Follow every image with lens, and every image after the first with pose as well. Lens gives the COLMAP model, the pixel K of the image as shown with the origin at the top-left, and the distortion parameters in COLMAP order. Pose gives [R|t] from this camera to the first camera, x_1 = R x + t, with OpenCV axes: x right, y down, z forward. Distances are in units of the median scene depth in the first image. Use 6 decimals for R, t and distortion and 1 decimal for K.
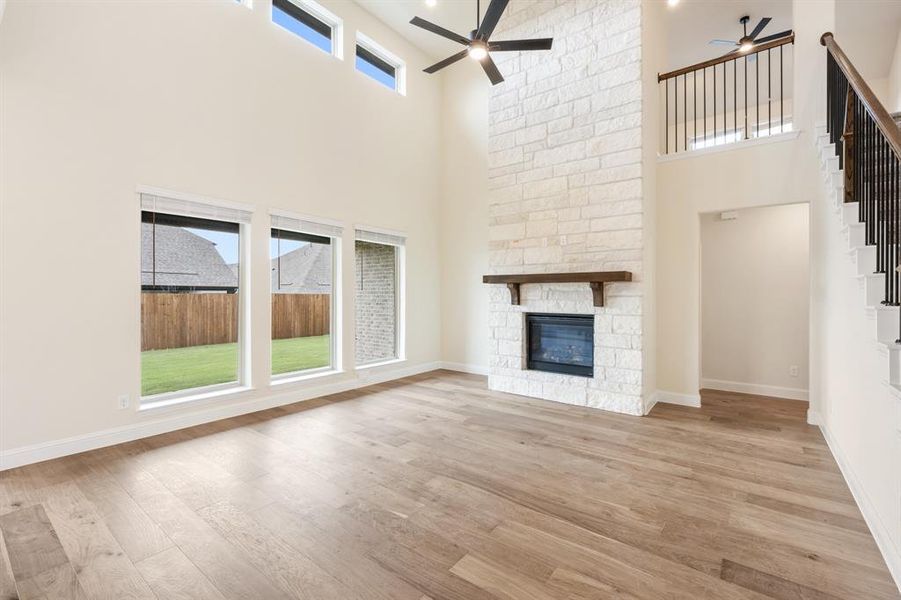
lens RADIAL K [[396.7, 0, 447.7], [0, 396.7, 292.7], [0, 0, 1]] dist [-0.000943, -0.000313]
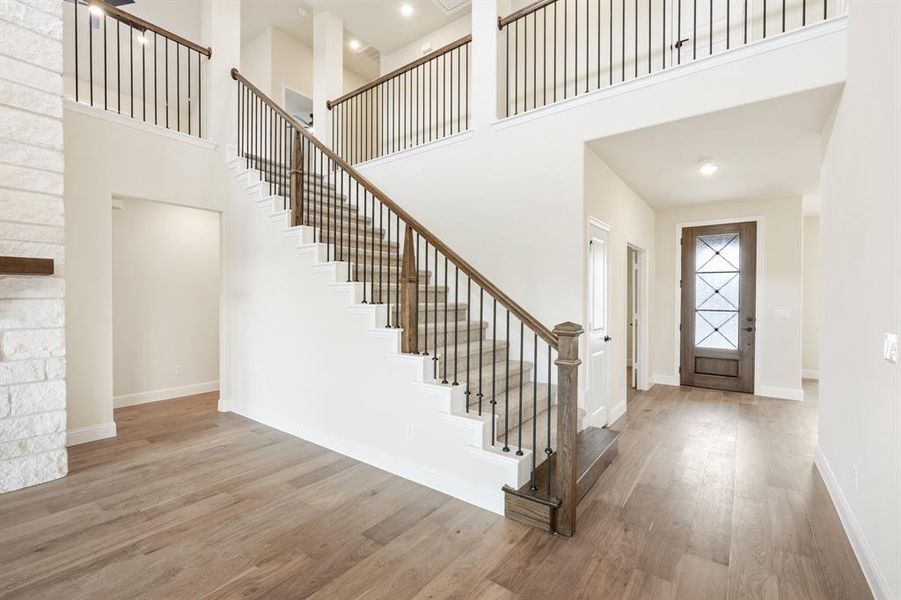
lens RADIAL K [[394.3, 0, 450.5], [0, 394.3, 300.0], [0, 0, 1]] dist [-0.001453, -0.000293]
pose [[-0.021719, -0.010758, 0.999706, -0.206466], [-0.008300, 0.999910, 0.010579, -0.000991], [-0.999730, -0.008068, -0.021807, 0.388032]]
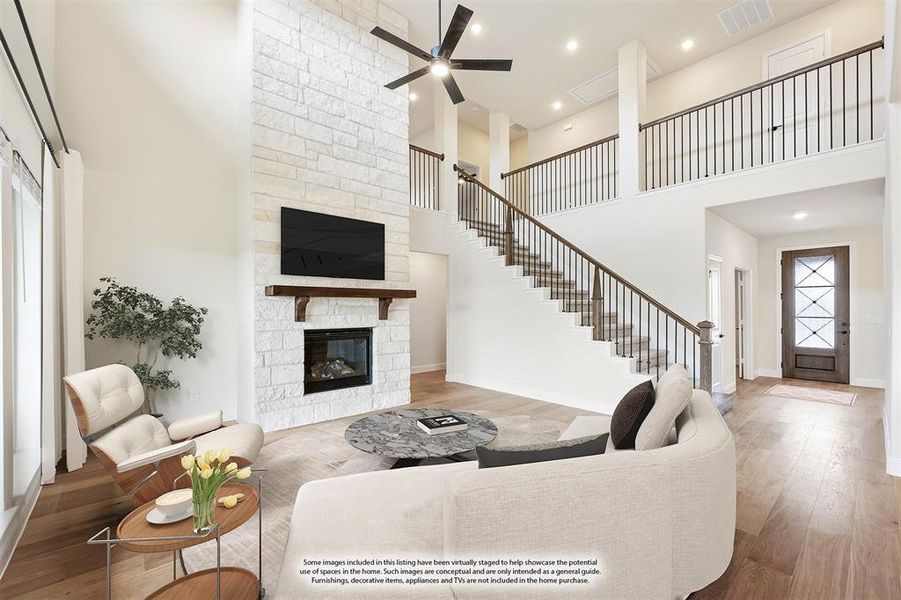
lens RADIAL K [[396.2, 0, 447.9], [0, 396.2, 306.2], [0, 0, 1]] dist [-0.000187, -0.000149]
pose [[0.165217, 0.001784, 0.986256, -0.813103], [-0.000697, 0.999998, -0.001692, -0.001583], [-0.986257, -0.000407, 0.165218, 0.715999]]
